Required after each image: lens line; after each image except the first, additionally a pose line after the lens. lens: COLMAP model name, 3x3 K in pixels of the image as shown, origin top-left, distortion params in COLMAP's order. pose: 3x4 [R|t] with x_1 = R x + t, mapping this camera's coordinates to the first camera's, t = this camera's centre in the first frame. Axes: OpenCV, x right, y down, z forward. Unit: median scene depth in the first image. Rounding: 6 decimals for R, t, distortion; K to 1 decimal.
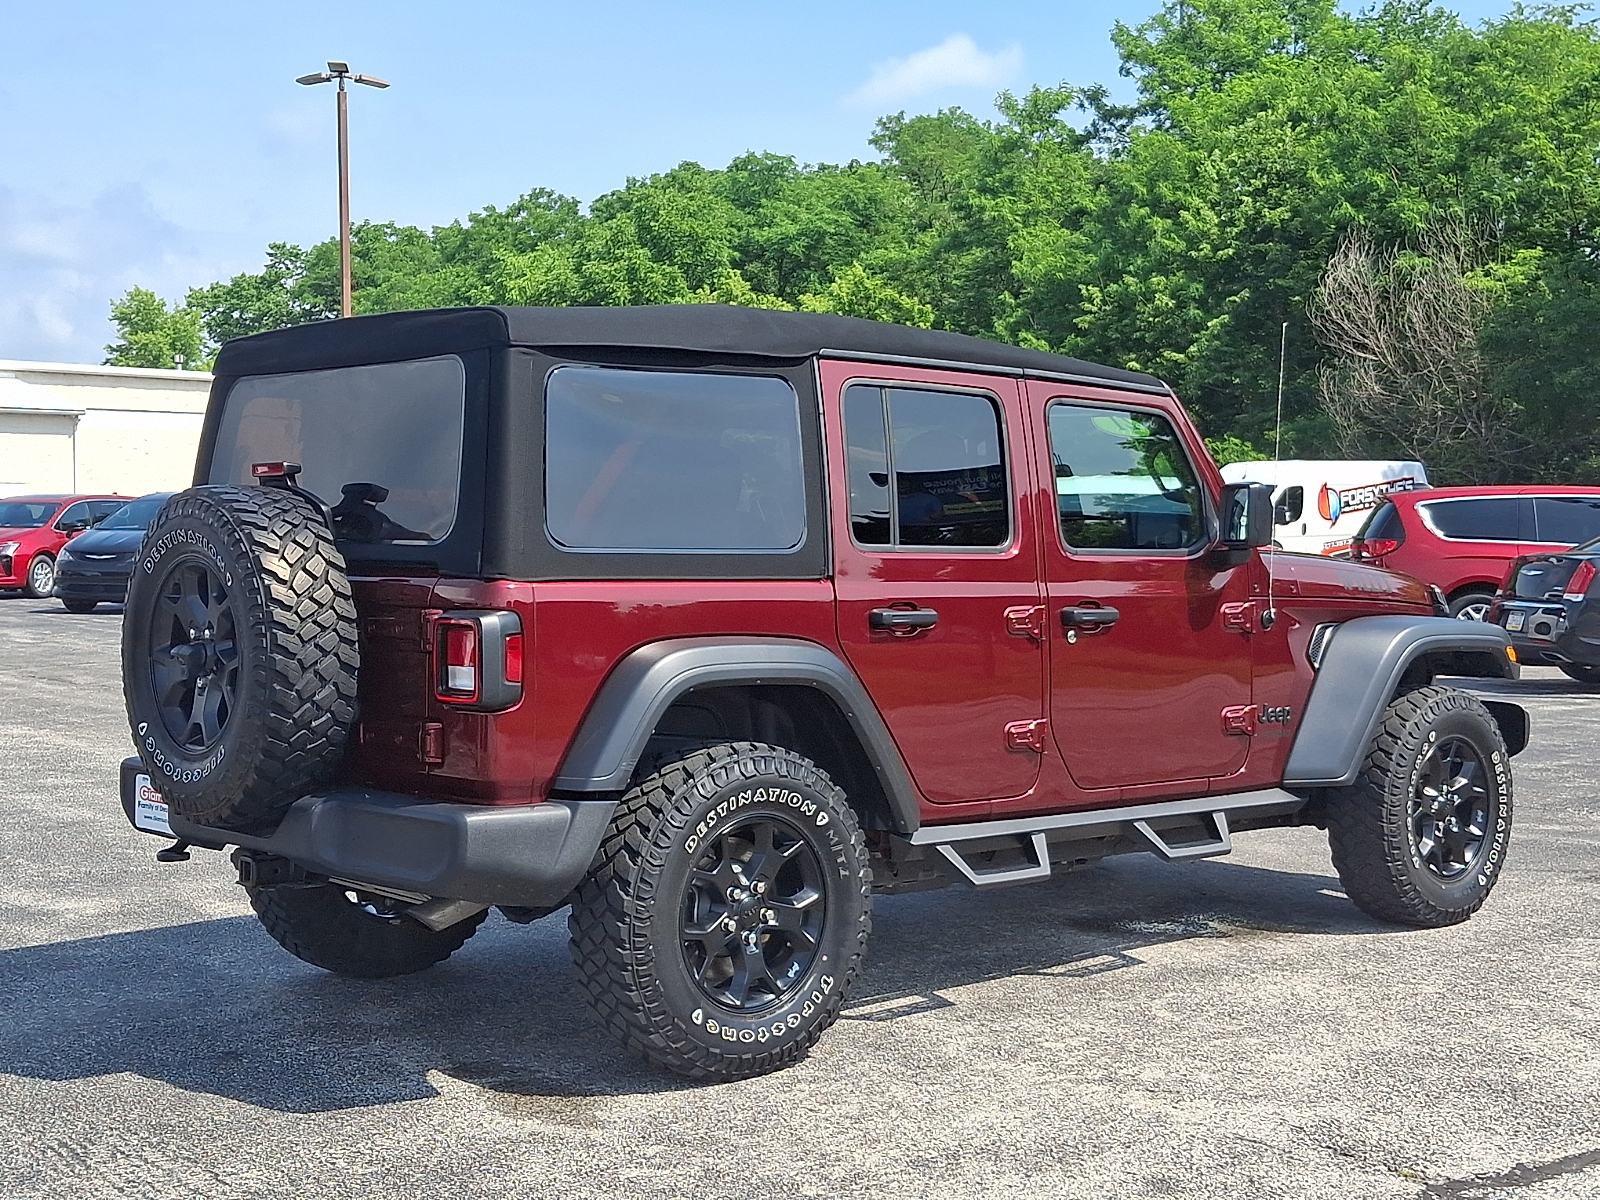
lens RADIAL K [[2191.7, 0, 800.0], [0, 2191.7, 600.0], [0, 0, 1]] dist [0.262405, -0.844596]
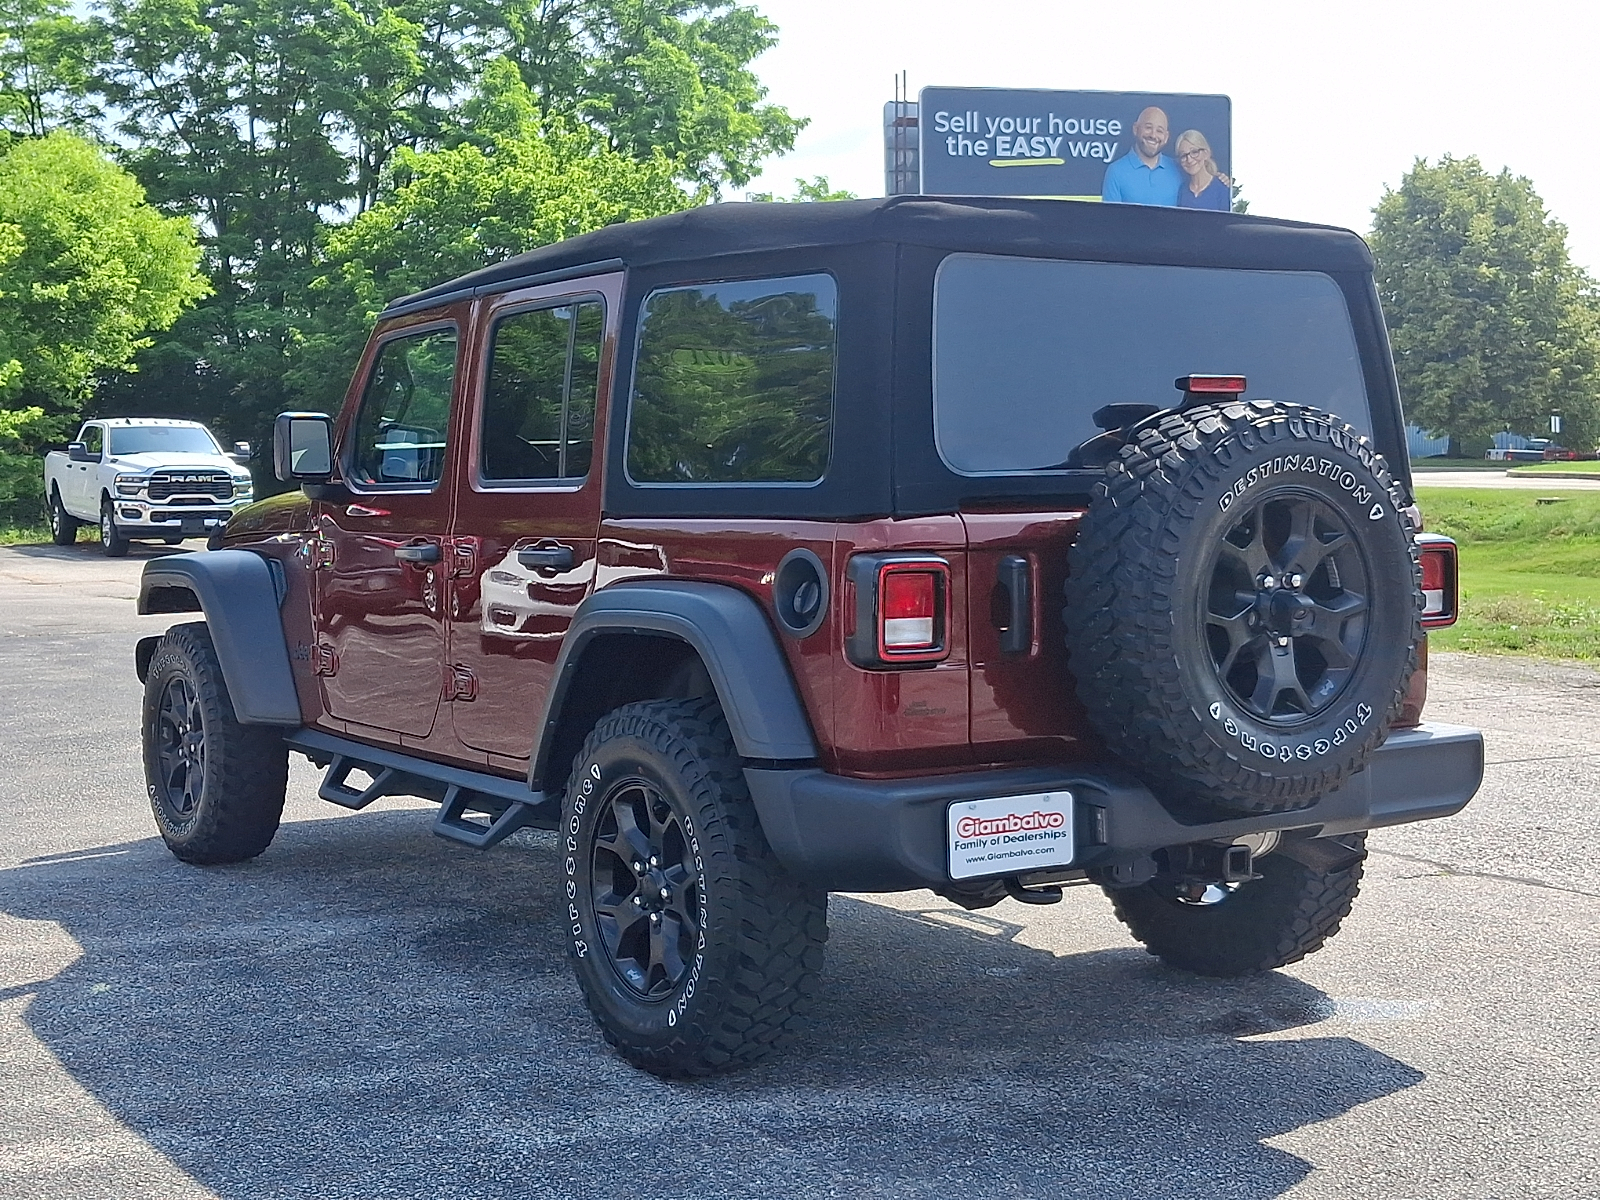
lens RADIAL K [[2191.7, 0, 800.0], [0, 2191.7, 600.0], [0, 0, 1]] dist [0.262405, -0.844596]
pose [[0.129838, -0.058465, 0.989810, -0.950597], [0.037937, 0.997822, 0.053962, -0.024962], [-0.990809, 0.030544, 0.131773, 0.914989]]
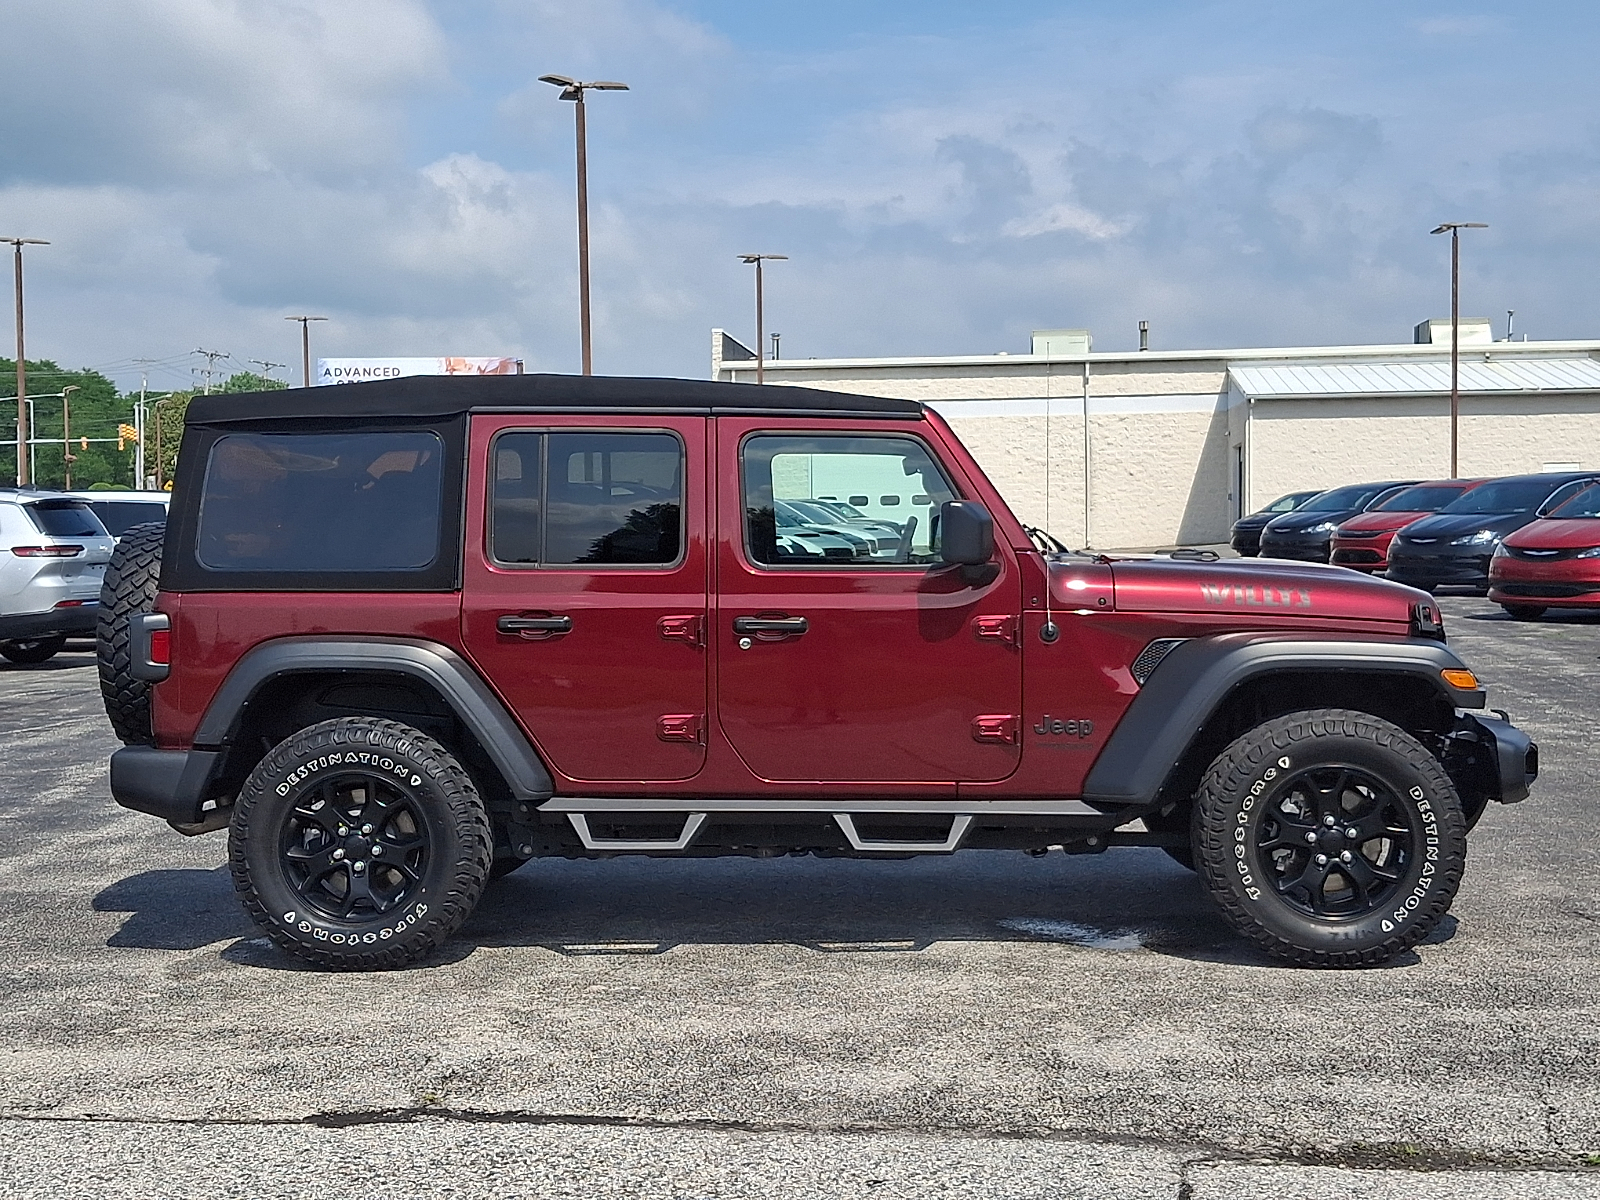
lens RADIAL K [[2191.7, 0, 800.0], [0, 2191.7, 600.0], [0, 0, 1]] dist [0.262405, -0.844596]
pose [[0.687989, 0.020898, -0.725420, 0.951432], [-0.006792, 0.999727, 0.022359, -0.030670], [0.725689, -0.010456, 0.687943, 0.246085]]
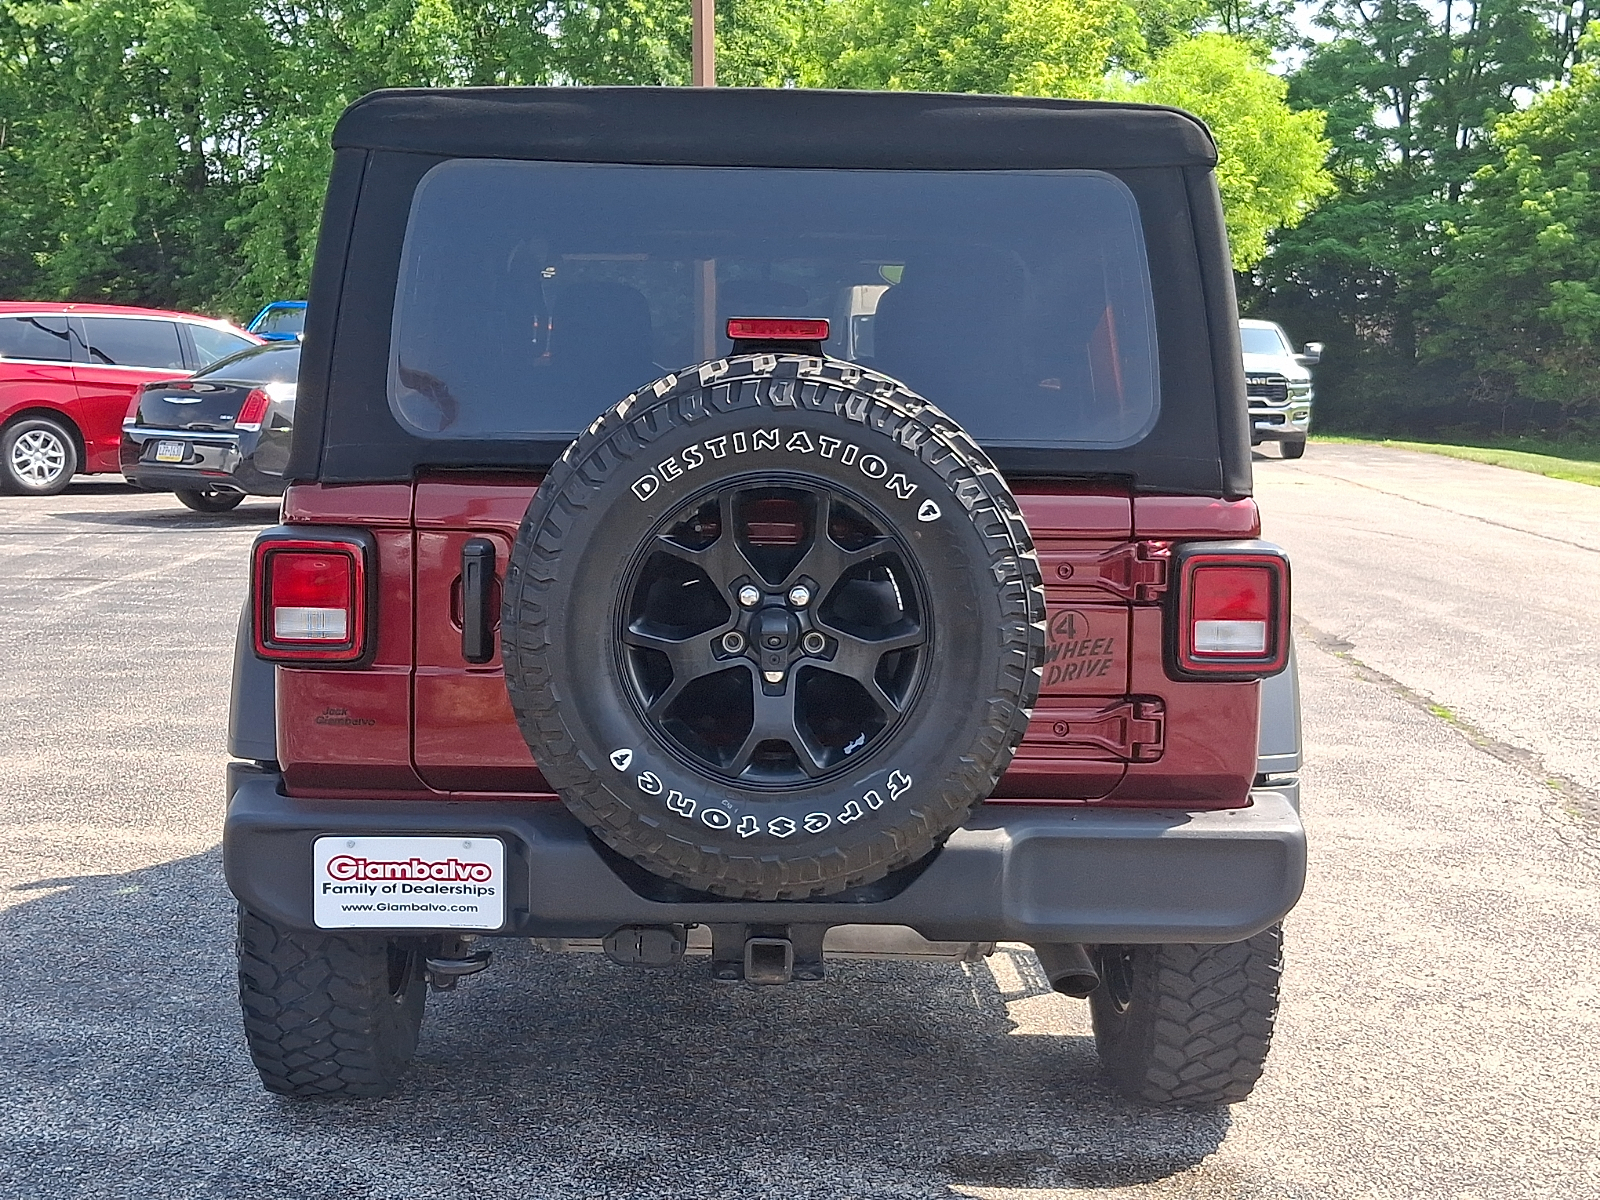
lens RADIAL K [[2191.7, 0, 800.0], [0, 2191.7, 600.0], [0, 0, 1]] dist [0.262405, -0.844596]
pose [[0.654622, -0.071159, 0.752600, -0.620459], [0.007440, 0.996118, 0.087713, -0.032053], [-0.755920, -0.051820, 0.652610, 0.509272]]
